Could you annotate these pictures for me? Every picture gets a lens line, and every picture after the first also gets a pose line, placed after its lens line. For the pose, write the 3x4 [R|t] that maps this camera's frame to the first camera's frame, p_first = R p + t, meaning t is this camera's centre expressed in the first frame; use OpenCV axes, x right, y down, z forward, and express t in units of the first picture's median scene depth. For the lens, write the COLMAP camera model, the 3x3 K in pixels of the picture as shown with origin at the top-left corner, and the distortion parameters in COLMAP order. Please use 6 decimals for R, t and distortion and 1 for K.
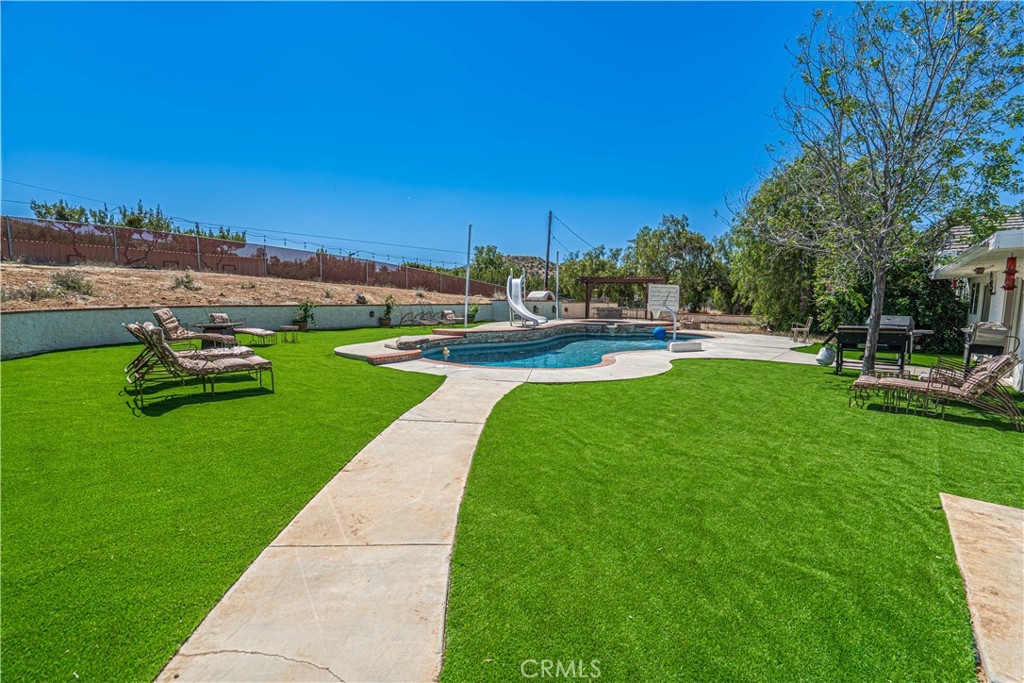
lens RADIAL K [[460.1, 0, 512.0], [0, 460.1, 341.5], [0, 0, 1]] dist [-0.009983, 0.000101]
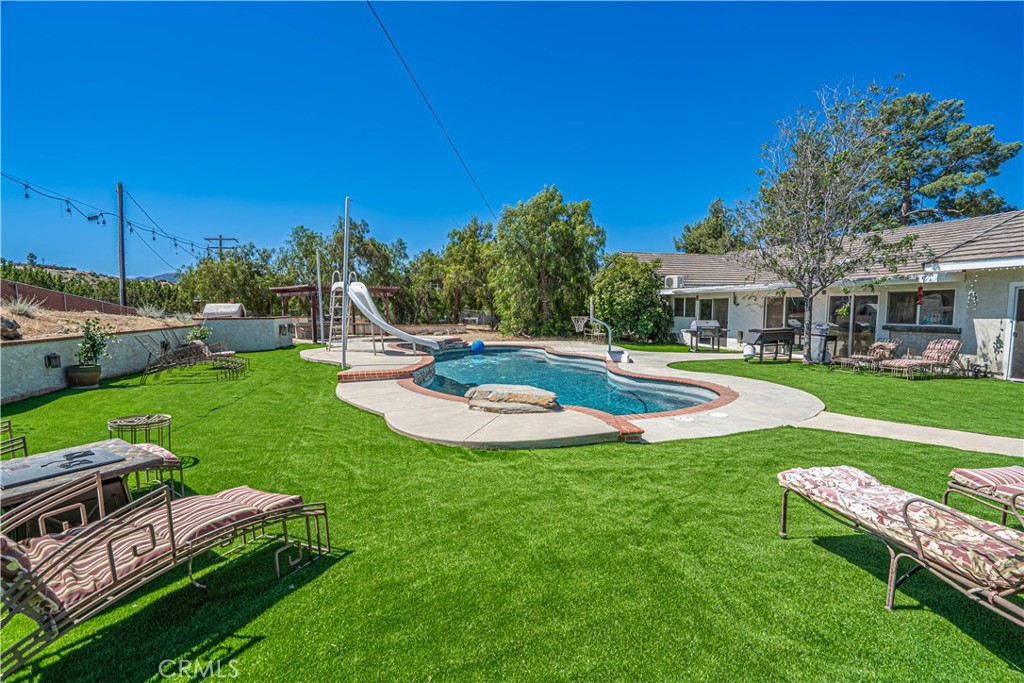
lens RADIAL K [[460.1, 0, 512.0], [0, 460.1, 341.5], [0, 0, 1]] dist [-0.009983, 0.000101]
pose [[0.548898, -0.074628, 0.832551, -0.411561], [0.091330, 0.995398, 0.029012, -0.049857], [-0.830885, 0.060112, 0.553188, 0.405685]]
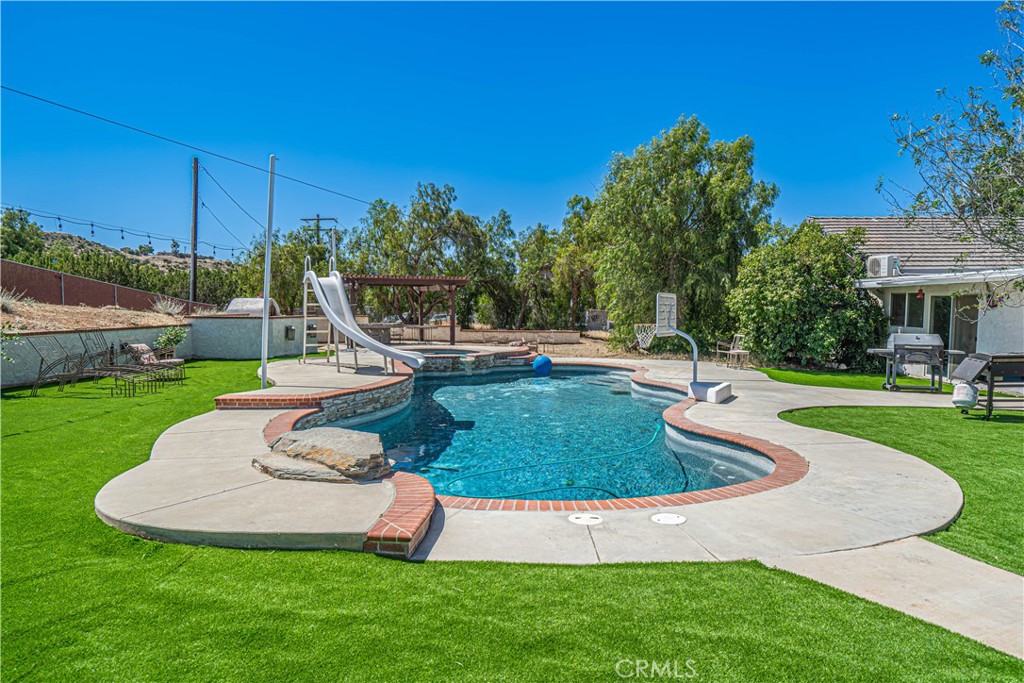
lens RADIAL K [[644.5, 0, 512.0], [0, 644.5, 341.5], [0, 0, 1]] dist [-0.000296, -0.000383]
pose [[0.788861, -0.040457, 0.613238, -0.246088], [0.062393, 0.997947, -0.014424, -0.040253], [-0.611396, 0.049641, 0.789766, 0.307452]]
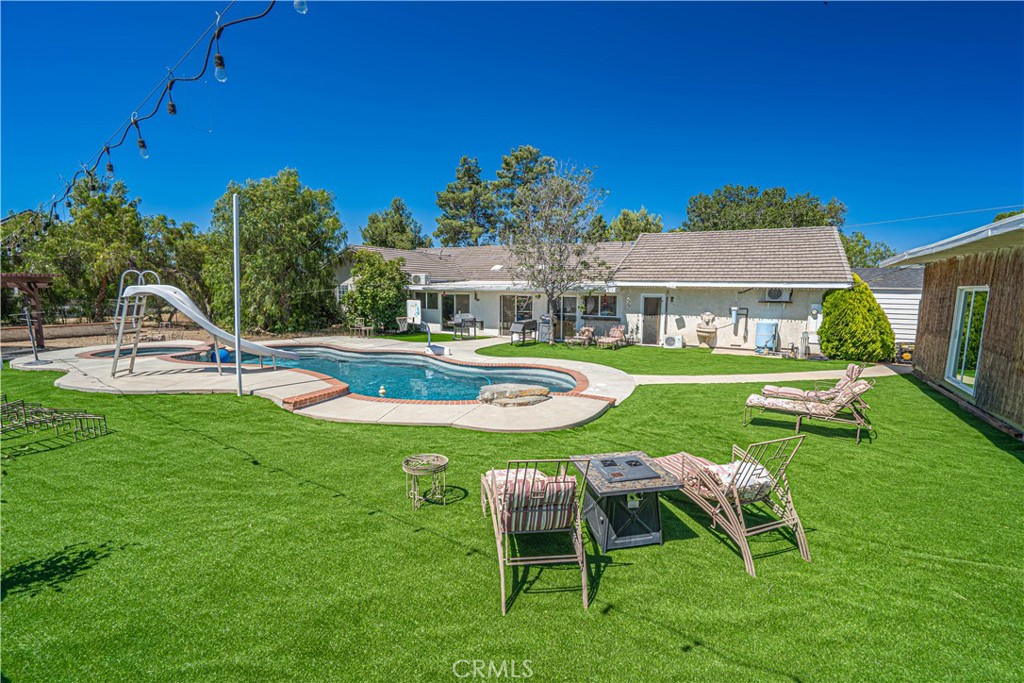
lens RADIAL K [[460.1, 0, 512.0], [0, 460.1, 341.5], [0, 0, 1]] dist [-0.009983, 0.000101]
pose [[-0.207079, -0.128763, 0.969814, -0.561456], [0.085263, 0.985154, 0.149006, -0.115885], [-0.974602, 0.113546, -0.193026, 0.675494]]
